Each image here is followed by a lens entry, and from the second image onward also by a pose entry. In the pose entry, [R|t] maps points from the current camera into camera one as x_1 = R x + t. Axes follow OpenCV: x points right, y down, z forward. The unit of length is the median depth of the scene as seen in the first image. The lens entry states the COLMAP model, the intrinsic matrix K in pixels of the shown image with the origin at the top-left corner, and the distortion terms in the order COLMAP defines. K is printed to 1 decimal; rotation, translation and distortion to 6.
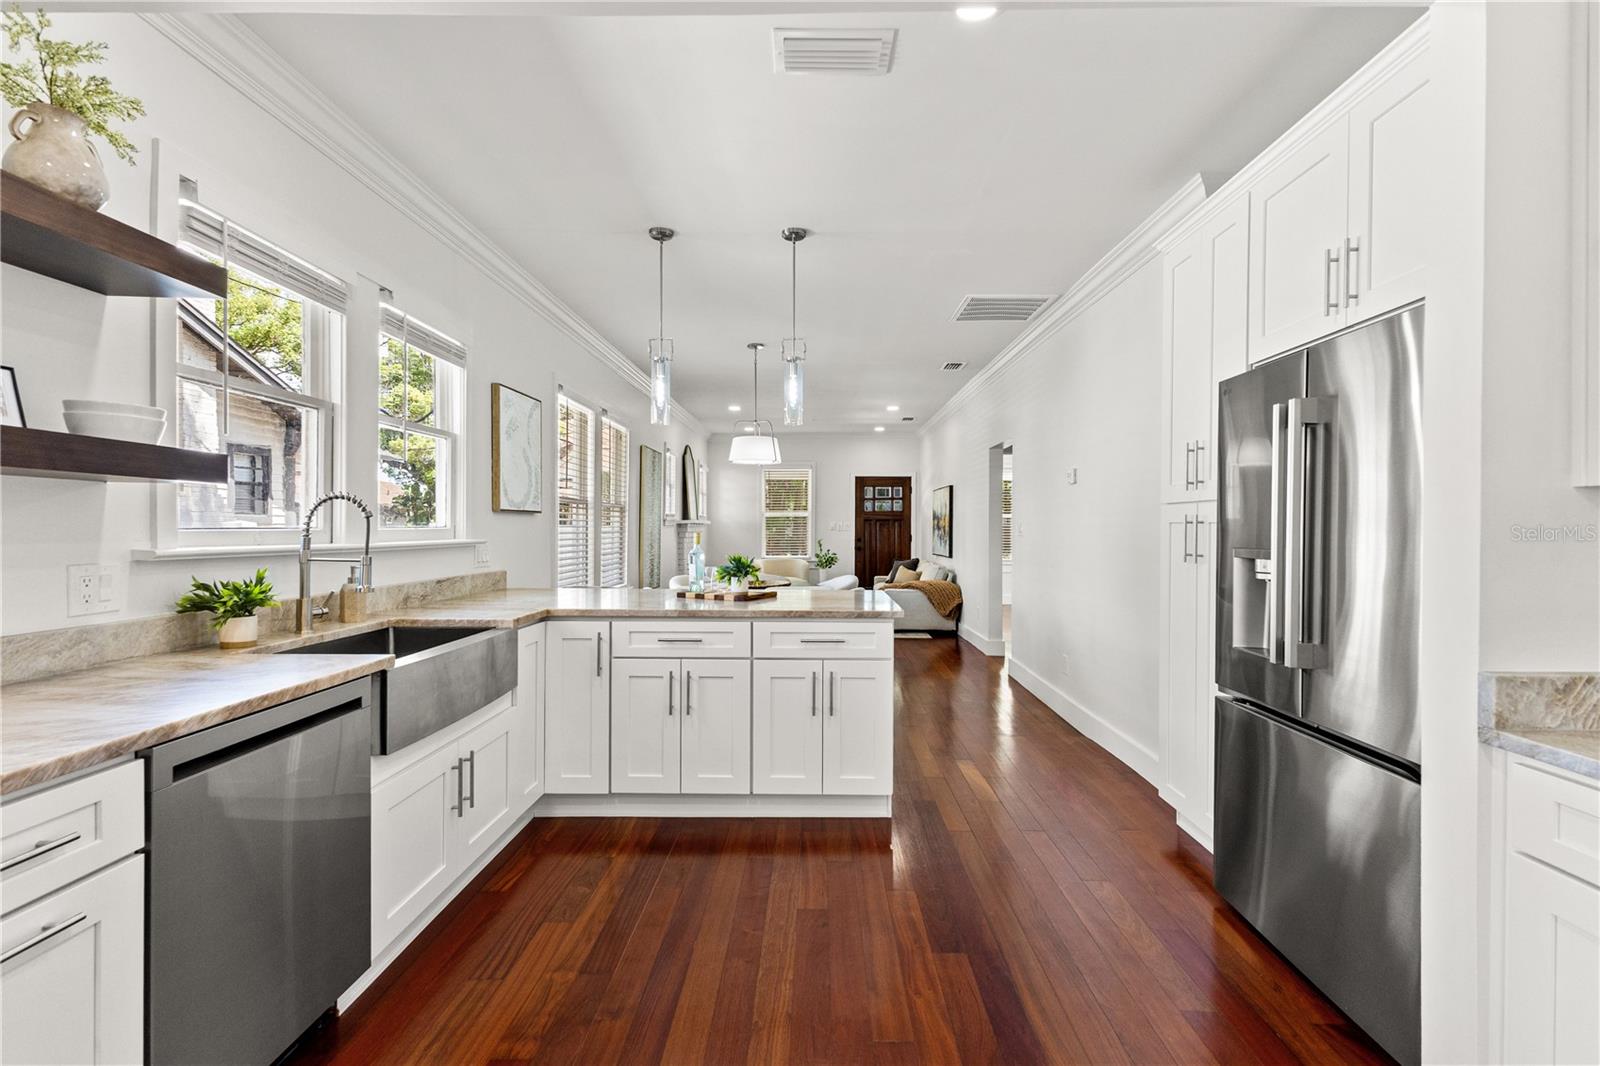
lens RADIAL K [[710.0, 0, 806.0], [0, 710.0, 531.0], [0, 0, 1]] dist [0.003642, 0.000160]
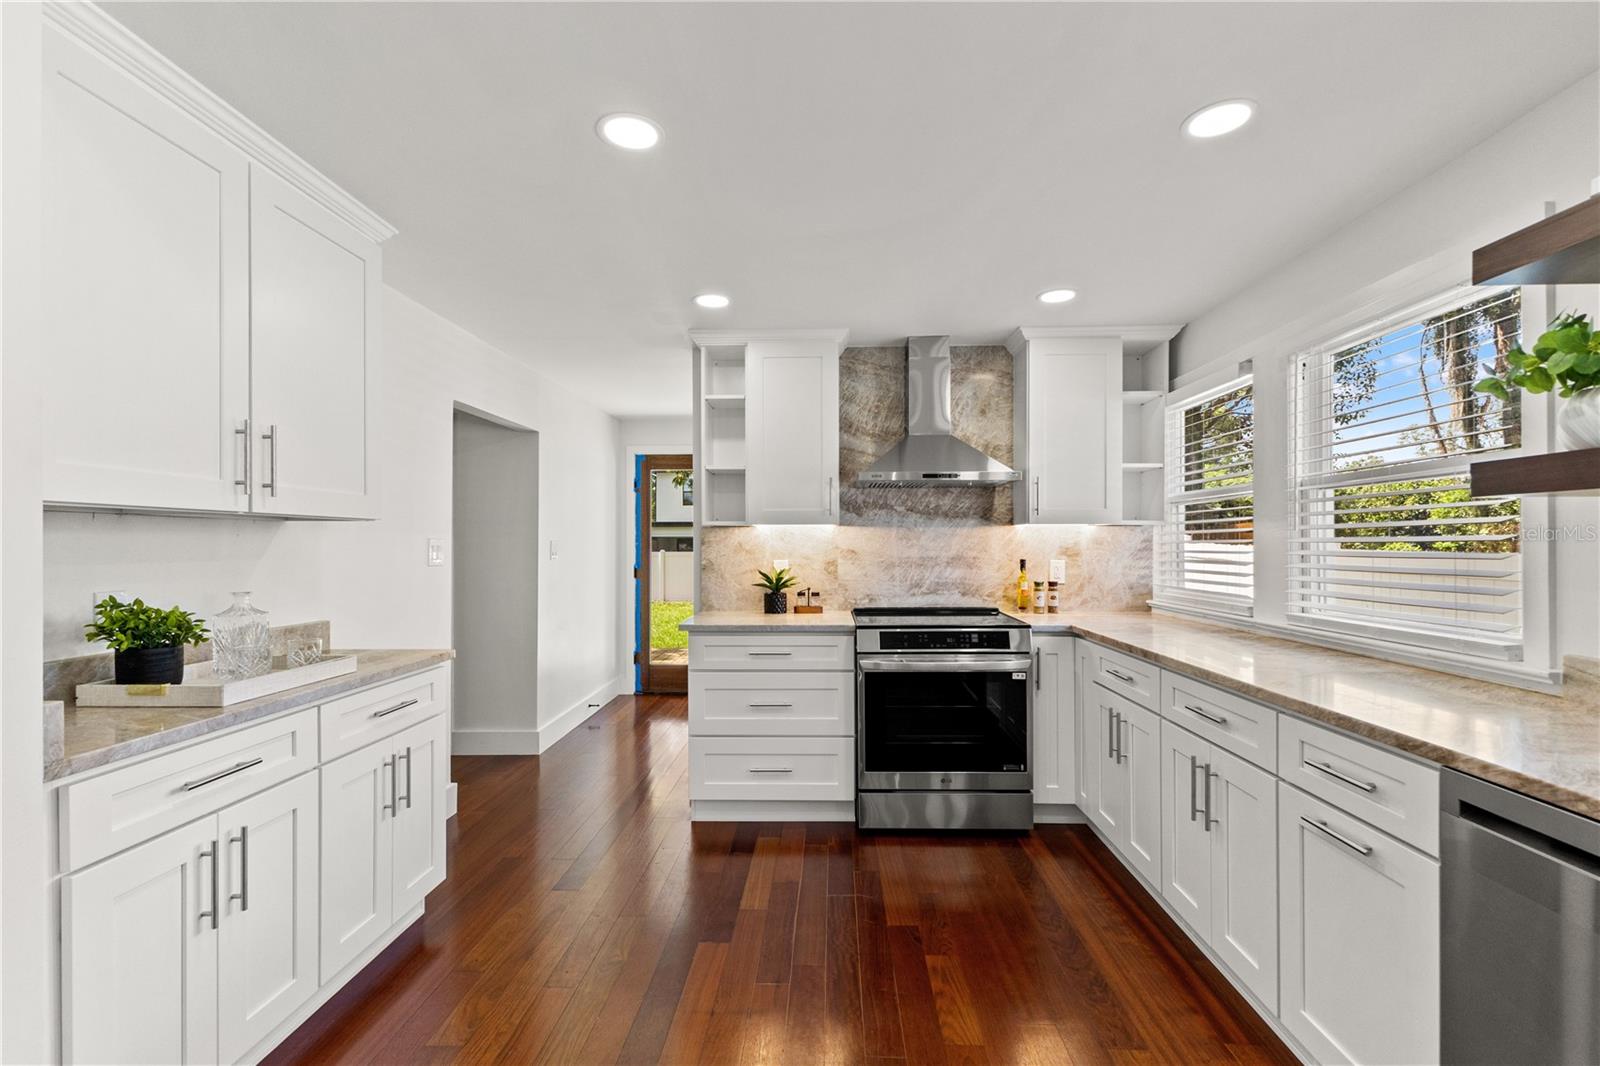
lens RADIAL K [[701.2, 0, 802.7], [0, 701.2, 547.8], [0, 0, 1]] dist [0.002034, 0.000423]
pose [[-0.999659, -0.003965, 0.025807, -0.010733], [-0.003714, 0.999946, 0.009744, -0.004601], [-0.025845, 0.009644, -0.999619, 0.721665]]
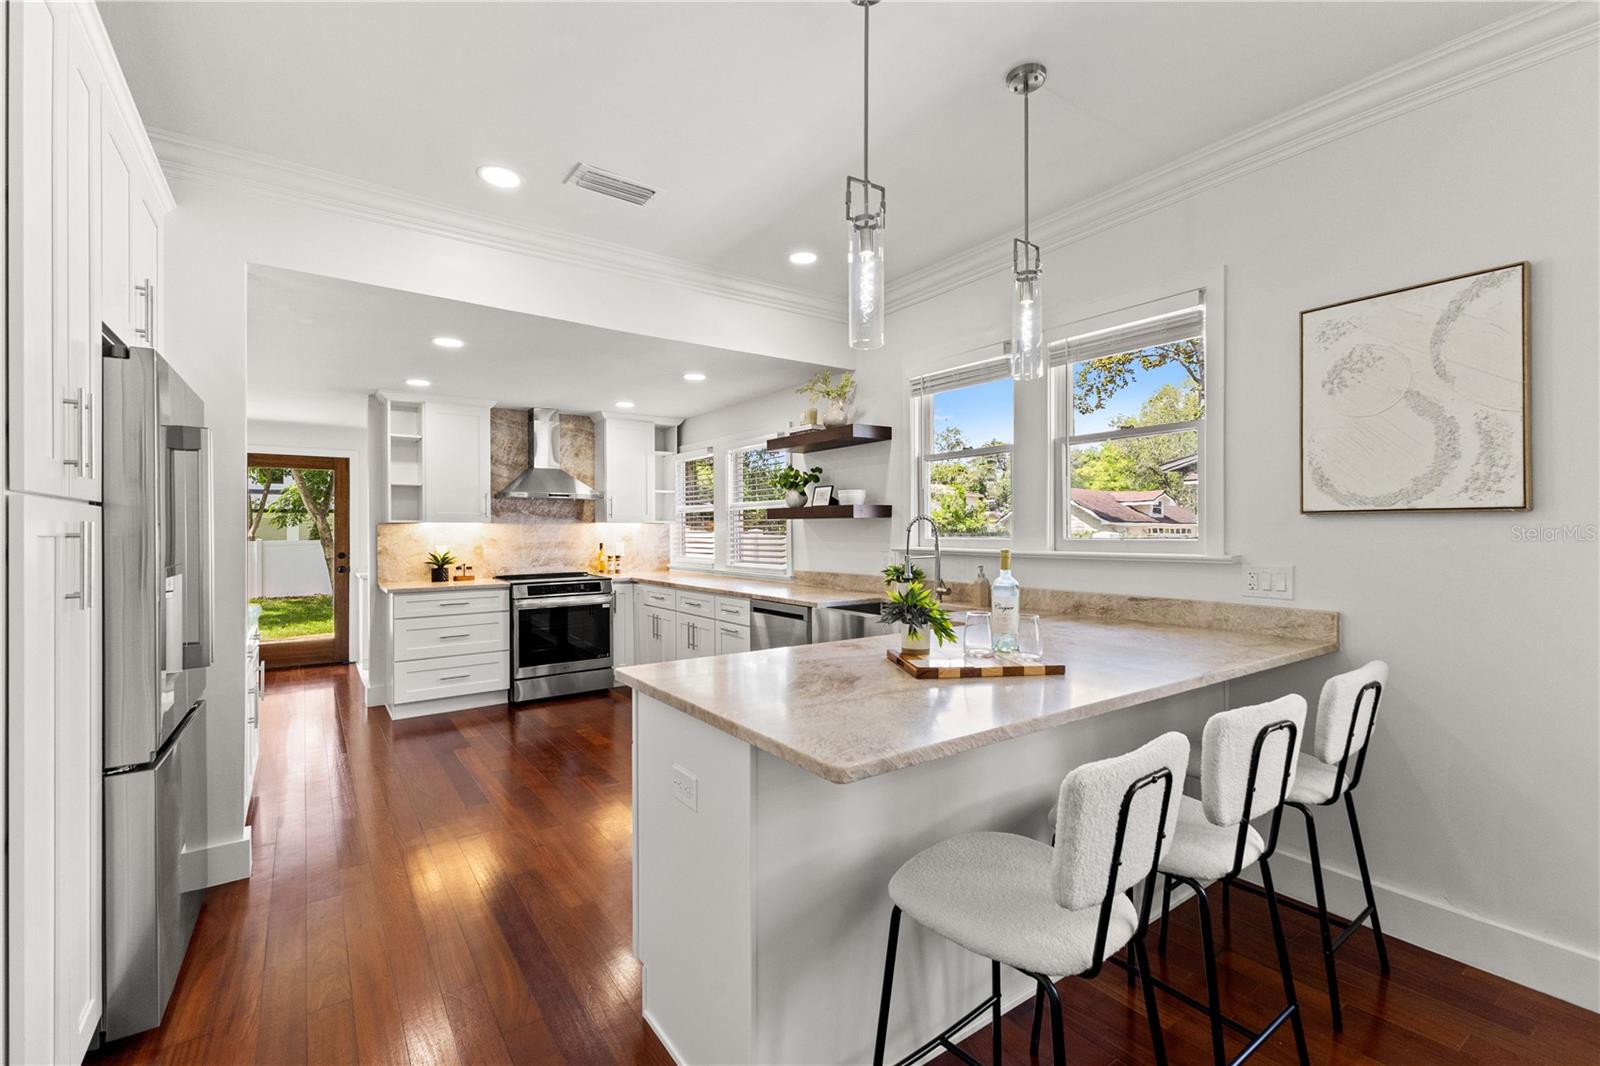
lens RADIAL K [[695.6, 0, 802.6], [0, 695.6, 528.2], [0, 0, 1]] dist [0.004639, 0.000426]
pose [[-0.803938, -0.002245, -0.594709, 0.332374], [-0.002230, 0.999997, -0.000761, -0.015991], [0.594709, 0.000714, -0.803941, 1.404934]]
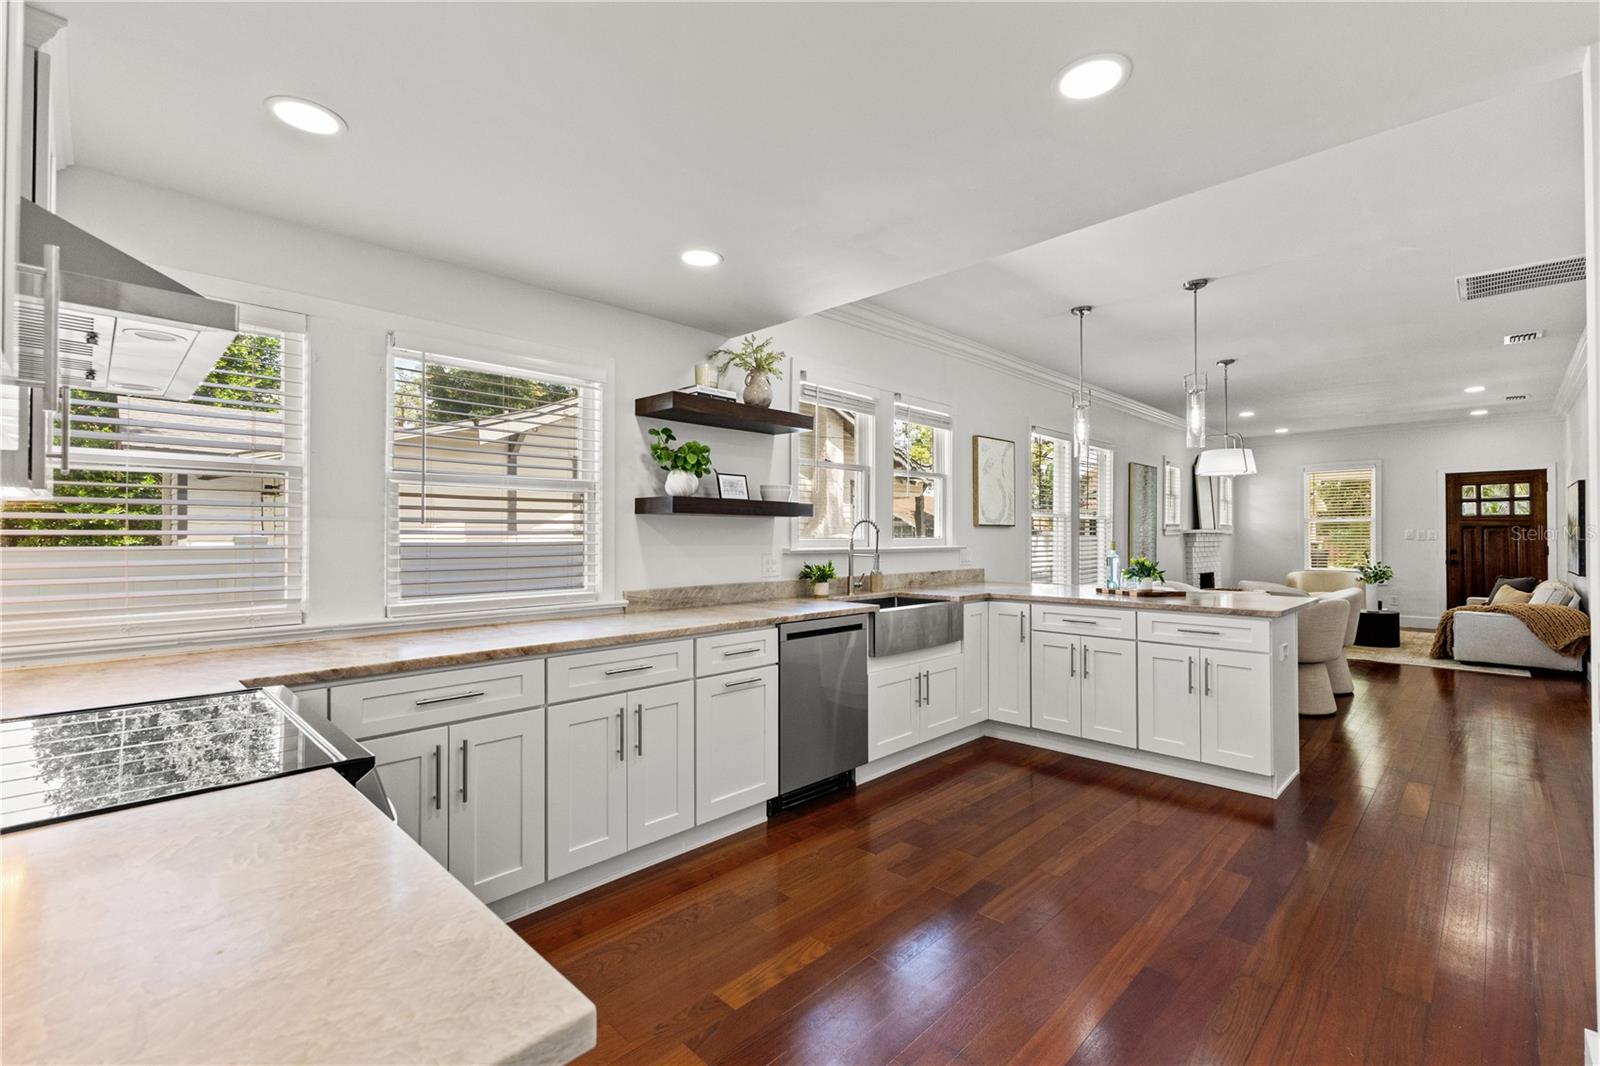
lens RADIAL K [[691.6, 0, 807.8], [0, 691.6, 530.5], [0, 0, 1]] dist [0.022998, -0.010229]
pose [[0.724270, -0.010348, -0.689439, 0.308909], [-0.000195, 0.999884, -0.015213, 0.001948], [0.689517, 0.011153, 0.724184, -0.260962]]
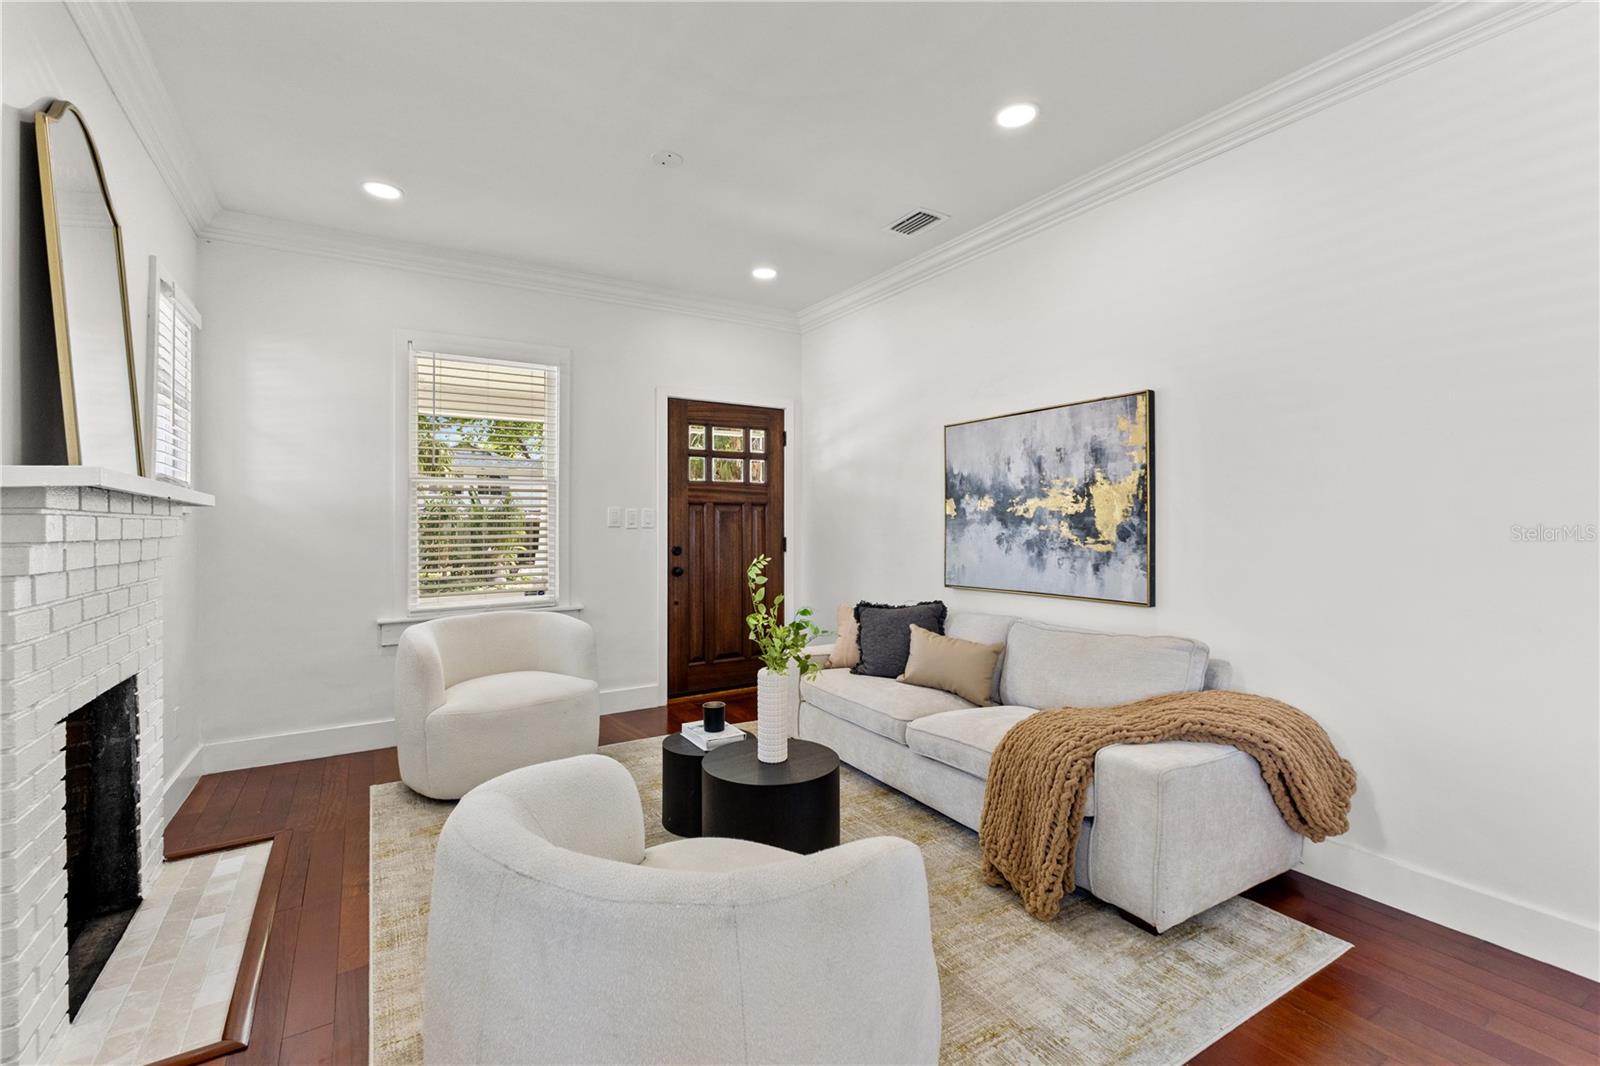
lens RADIAL K [[703.0, 0, 804.3], [0, 703.0, 522.9], [0, 0, 1]] dist [0.000974, 0.000093]
pose [[0.837096, -0.004496, 0.547038, -0.292693], [0.008512, 0.999952, -0.004808, -0.003632], [-0.546990, 0.008681, 0.837094, 2.058321]]
